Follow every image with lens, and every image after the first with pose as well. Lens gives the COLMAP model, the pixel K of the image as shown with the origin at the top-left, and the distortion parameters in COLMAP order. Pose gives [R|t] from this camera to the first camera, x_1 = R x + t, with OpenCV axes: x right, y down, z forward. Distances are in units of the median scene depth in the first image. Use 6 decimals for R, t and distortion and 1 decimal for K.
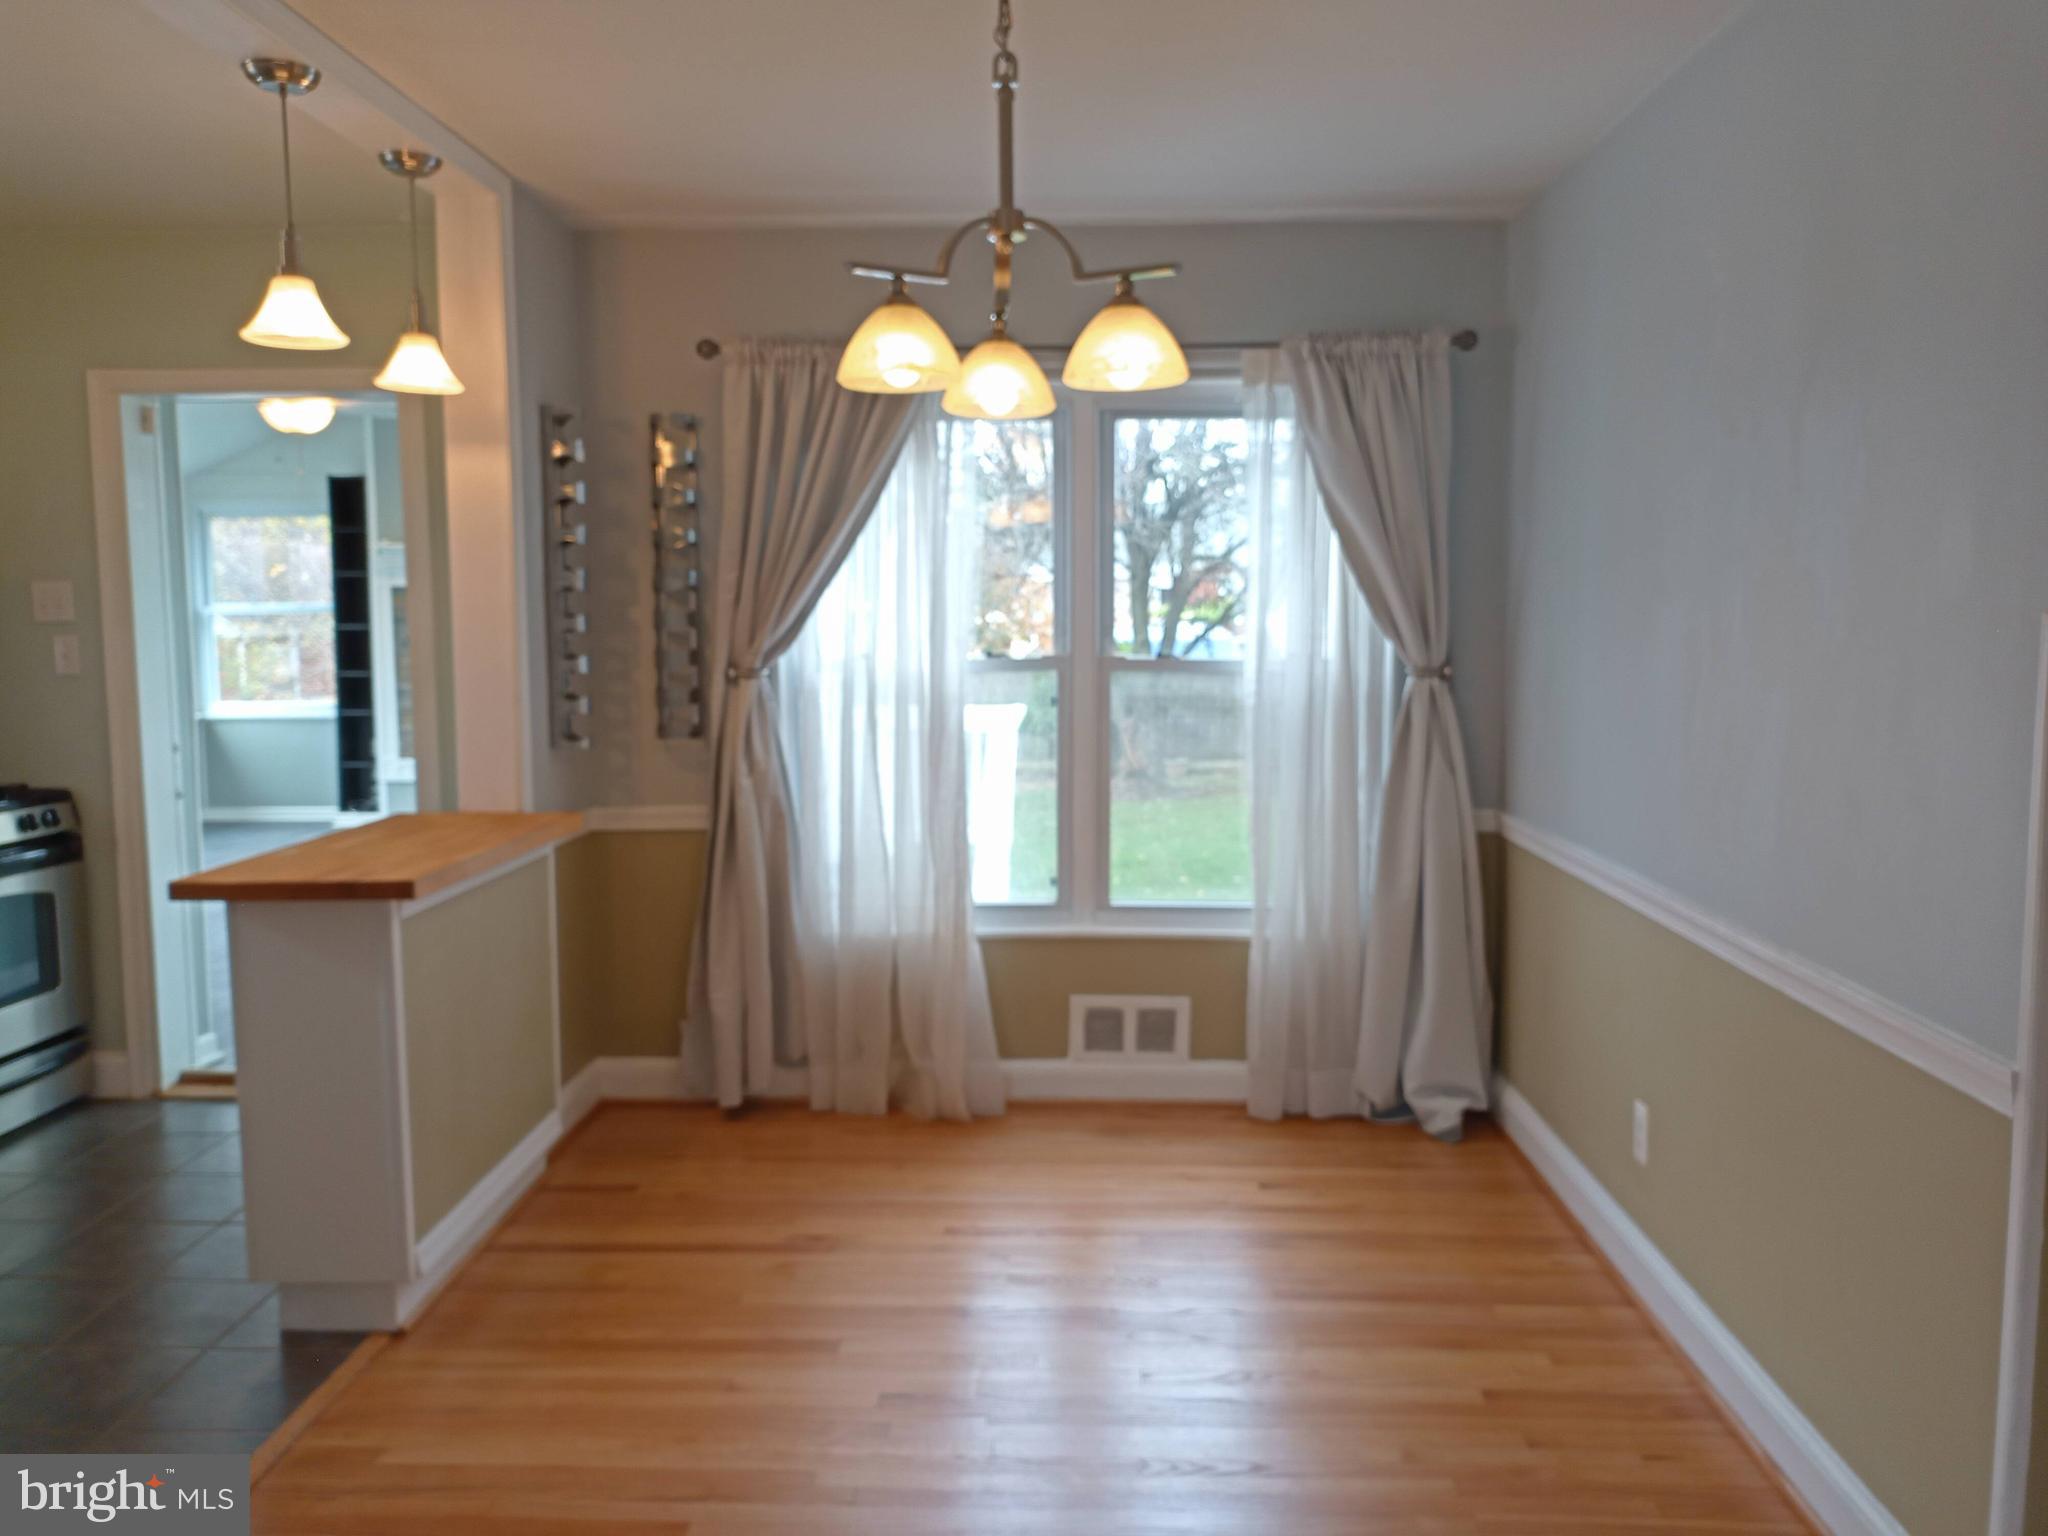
lens RADIAL K [[1560.4, 0, 1041.3], [0, 1560.4, 765.4], [0, 0, 1]] dist [0.056224, -0.050539]
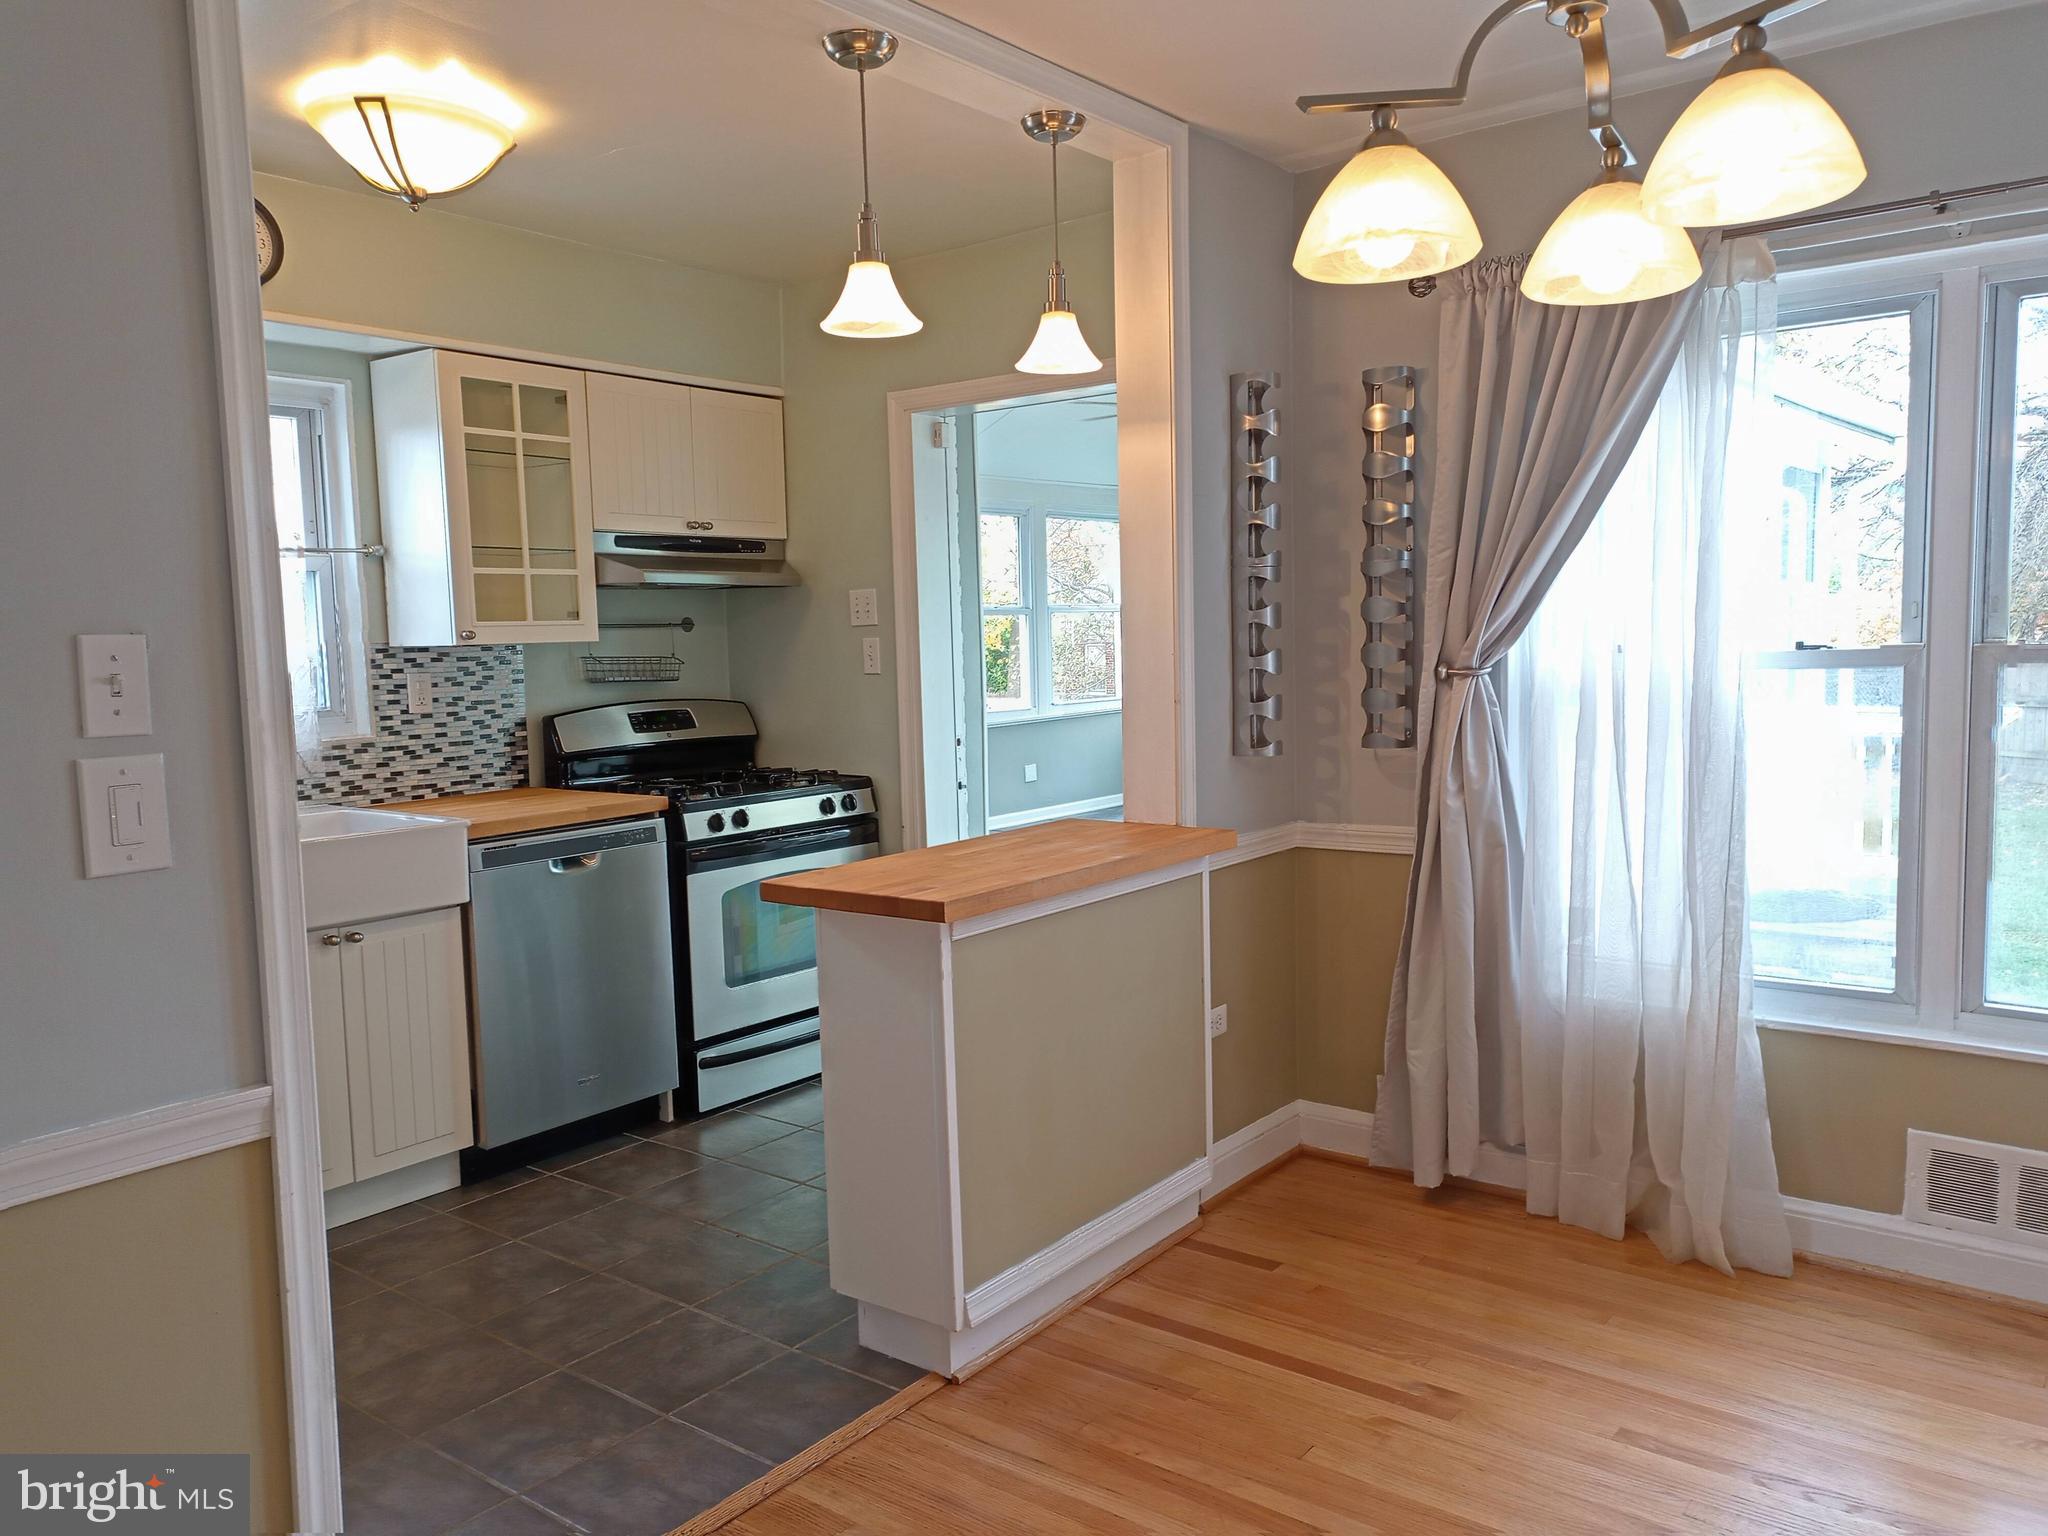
lens RADIAL K [[1560.4, 0, 1018.9], [0, 1560.4, 758.7], [0, 0, 1]] dist [0.056224, -0.050539]
pose [[0.805281, 0.034294, -0.591901, 0.116047], [-0.032038, 0.999384, 0.014316, -0.016926], [0.592028, 0.007435, 0.805883, 0.190801]]
